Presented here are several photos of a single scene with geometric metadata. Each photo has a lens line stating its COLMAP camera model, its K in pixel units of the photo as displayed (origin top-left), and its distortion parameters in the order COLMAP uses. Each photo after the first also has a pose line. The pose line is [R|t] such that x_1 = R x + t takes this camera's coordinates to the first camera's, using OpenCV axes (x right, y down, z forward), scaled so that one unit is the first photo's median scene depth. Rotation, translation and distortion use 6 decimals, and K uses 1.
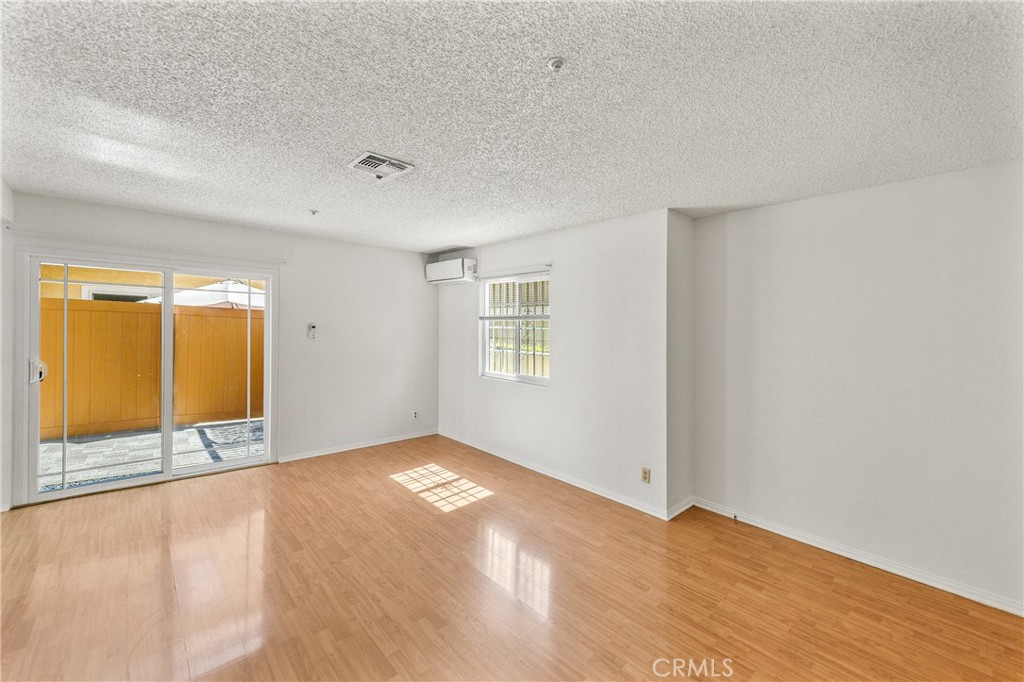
lens RADIAL K [[425.7, 0, 504.2], [0, 425.7, 322.0], [0, 0, 1]] dist [0.014598, 0.000003]
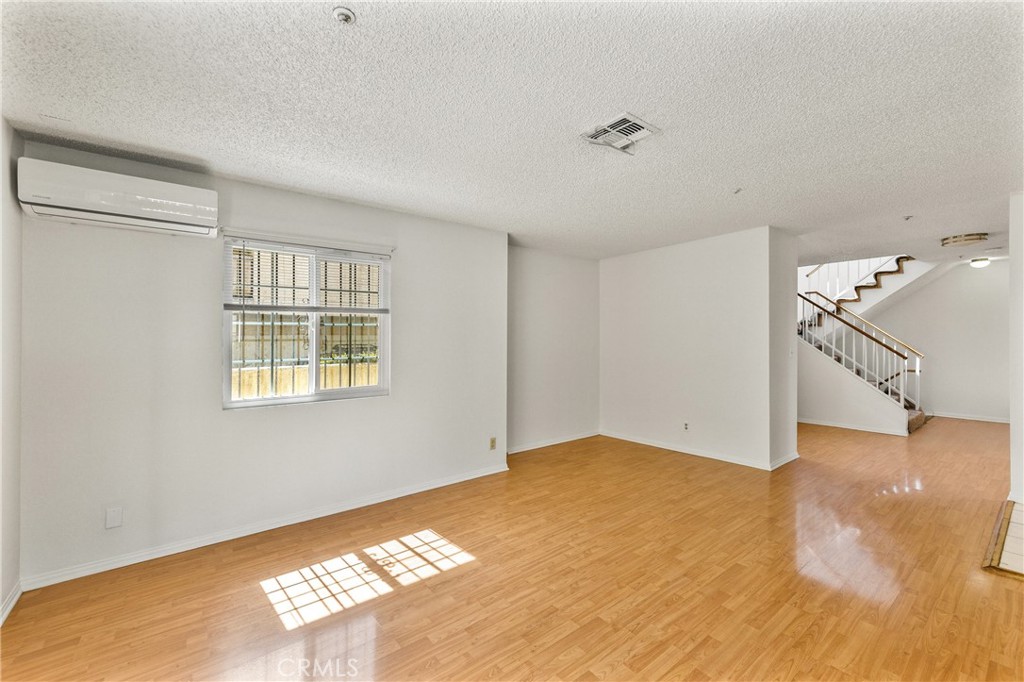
lens RADIAL K [[425.7, 0, 514.1], [0, 425.7, 332.2], [0, 0, 1]] dist [0.014598, 0.000003]
pose [[0.042222, -0.003491, 0.999102, -0.839074], [-0.004771, 0.999982, 0.003696, 0.030946], [-0.999097, -0.004923, 0.042204, 0.836091]]
